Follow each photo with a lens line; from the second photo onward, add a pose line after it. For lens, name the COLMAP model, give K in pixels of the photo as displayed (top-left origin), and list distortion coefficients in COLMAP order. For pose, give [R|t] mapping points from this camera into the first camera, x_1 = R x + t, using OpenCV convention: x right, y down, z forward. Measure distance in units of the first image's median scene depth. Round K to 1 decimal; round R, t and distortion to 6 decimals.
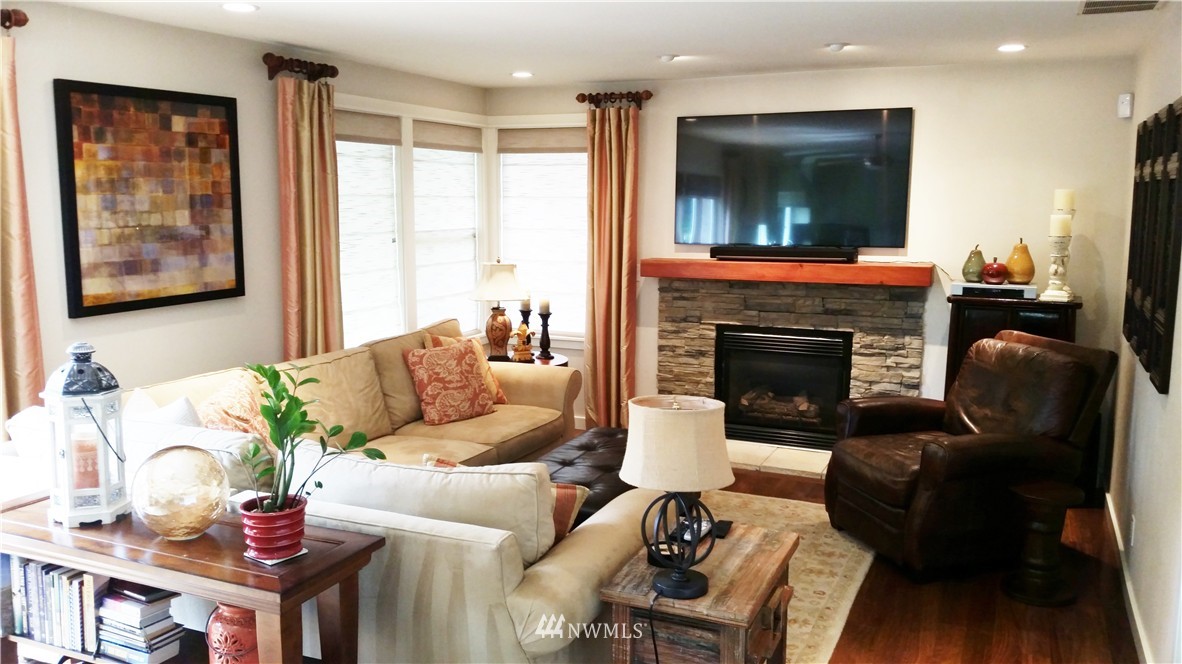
lens RADIAL K [[958.6, 0, 591.0], [0, 958.6, 332.0], [0, 0, 1]] dist [0.131348, -0.309274]
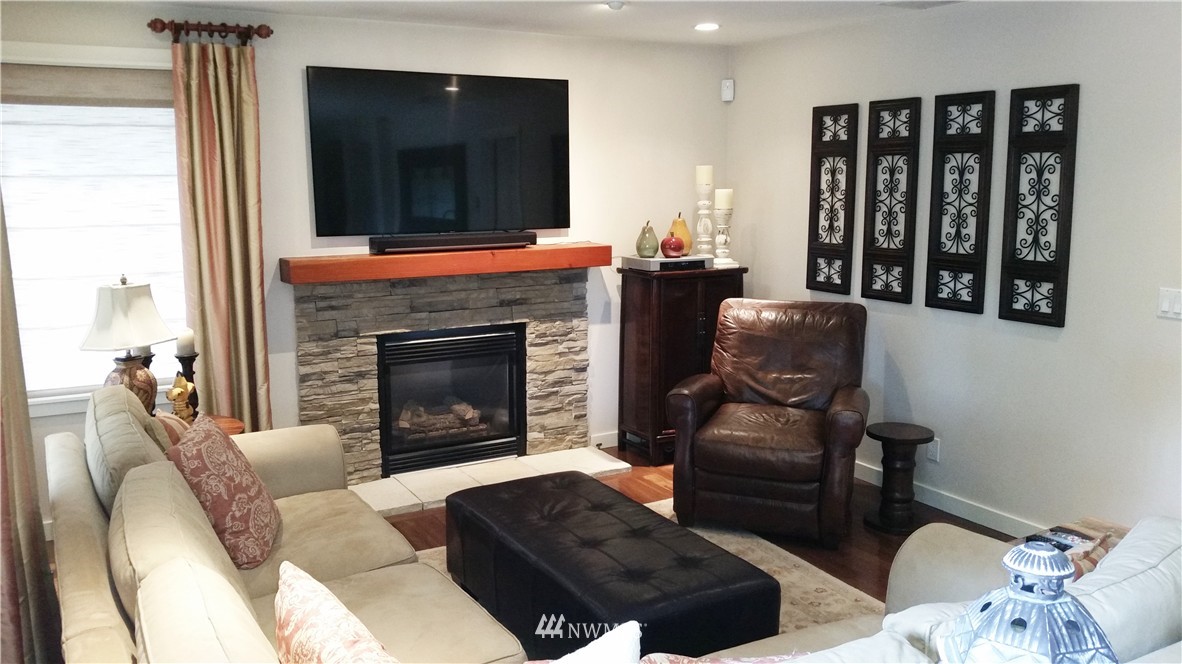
lens RADIAL K [[958.6, 0, 591.0], [0, 958.6, 332.0], [0, 0, 1]] dist [0.131348, -0.309274]
pose [[0.592463, -0.136666, 0.793920, -0.414606], [0.118977, 0.989542, 0.081554, -0.057277], [-0.796763, 0.046141, 0.602528, 0.398260]]
